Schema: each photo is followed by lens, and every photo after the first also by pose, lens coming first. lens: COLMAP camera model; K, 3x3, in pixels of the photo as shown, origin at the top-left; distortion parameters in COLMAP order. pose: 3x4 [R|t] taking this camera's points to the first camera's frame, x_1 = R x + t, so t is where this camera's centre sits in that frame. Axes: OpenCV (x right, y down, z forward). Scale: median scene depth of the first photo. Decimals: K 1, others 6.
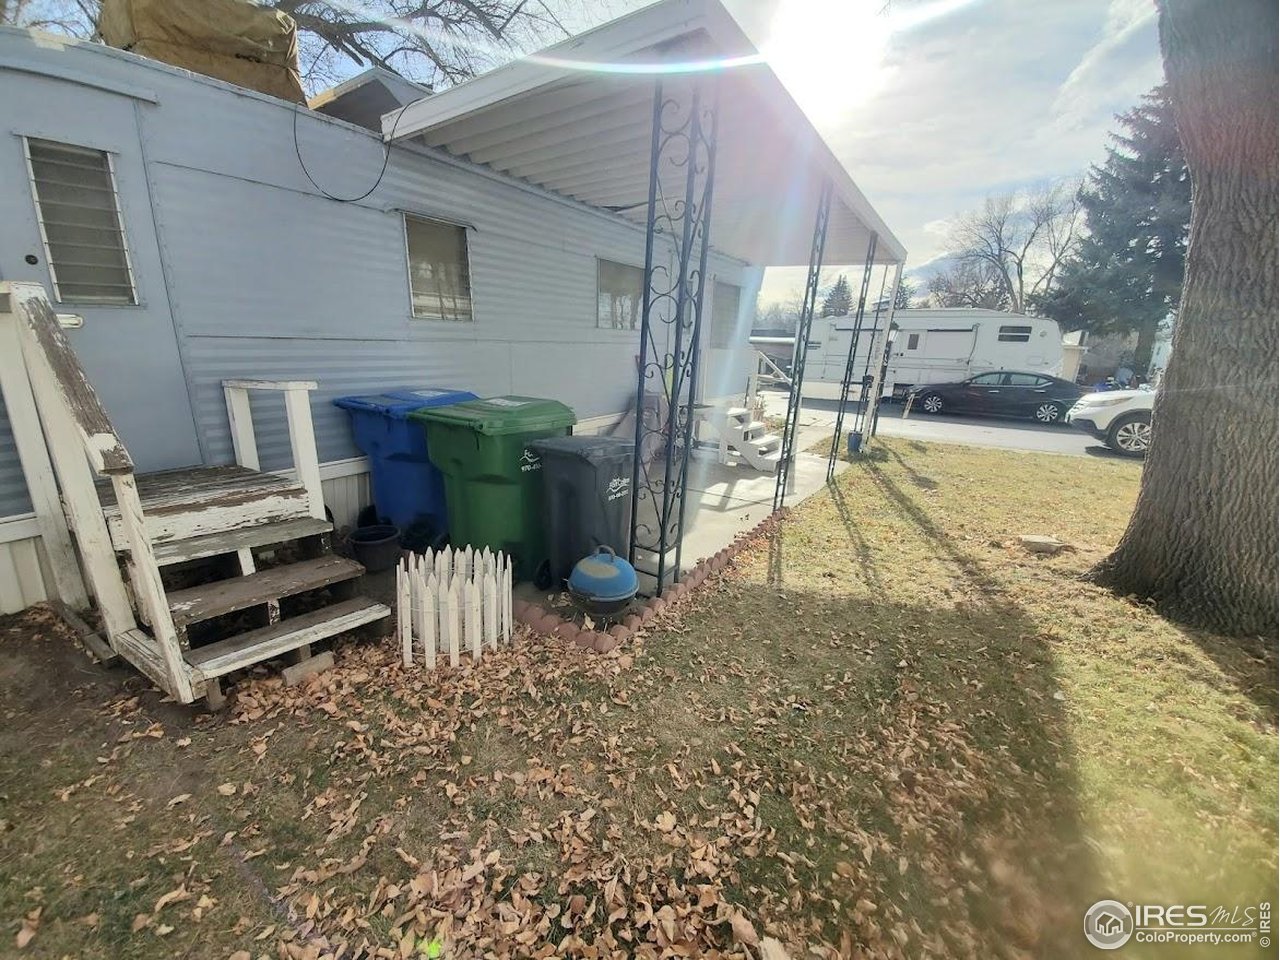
lens RADIAL K [[509.5, 0, 620.3], [0, 509.5, 493.8], [0, 0, 1]] dist [0.006820, -0.013442]
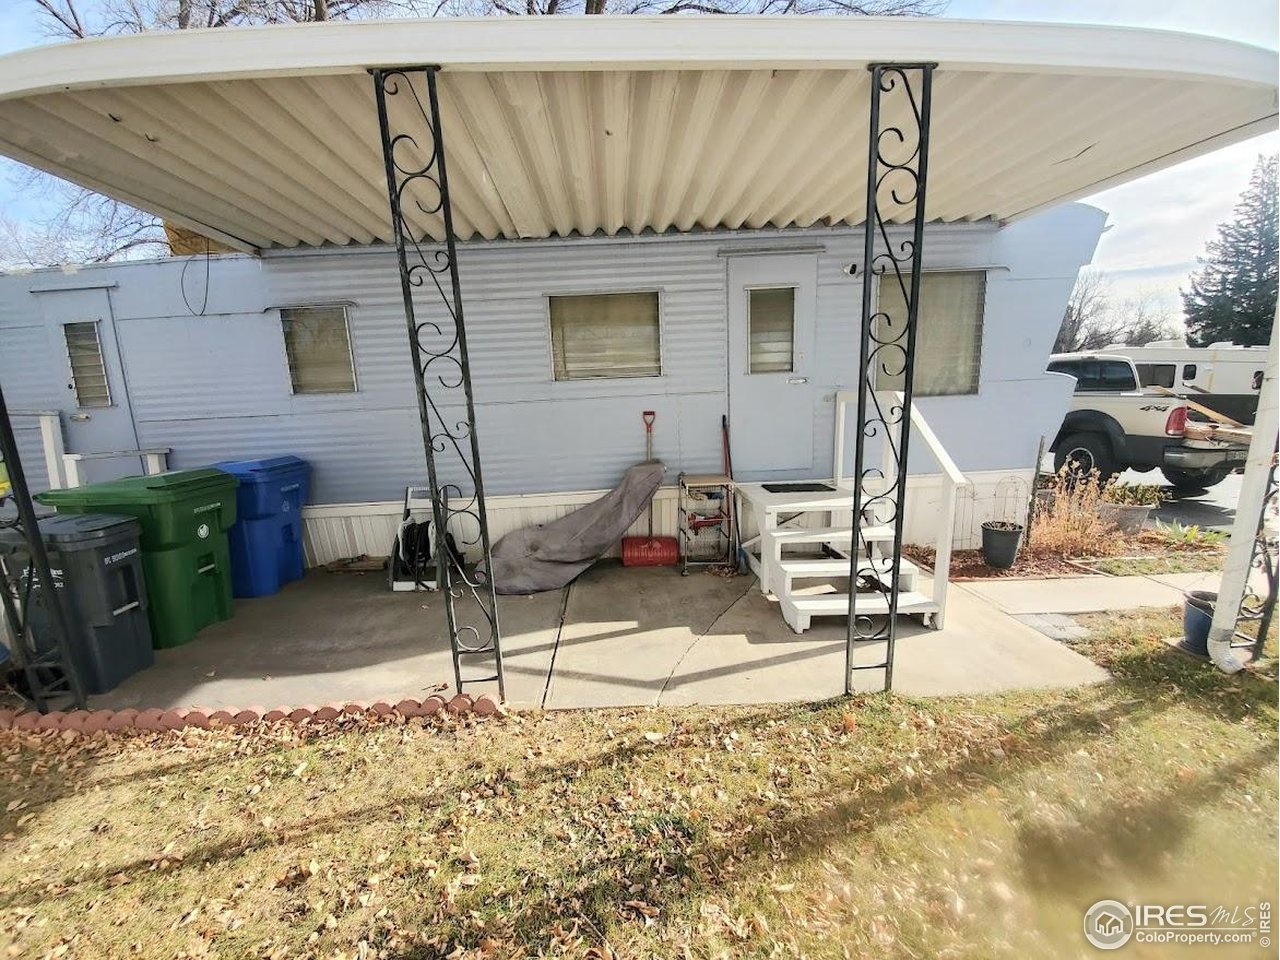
lens RADIAL K [[509.5, 0, 620.3], [0, 509.5, 493.8], [0, 0, 1]] dist [0.006820, -0.013442]
pose [[0.591751, 0.095771, -0.800411, 0.804882], [-0.171727, 0.985103, -0.009089, -0.199325], [0.787617, 0.142831, 0.599382, 0.764451]]
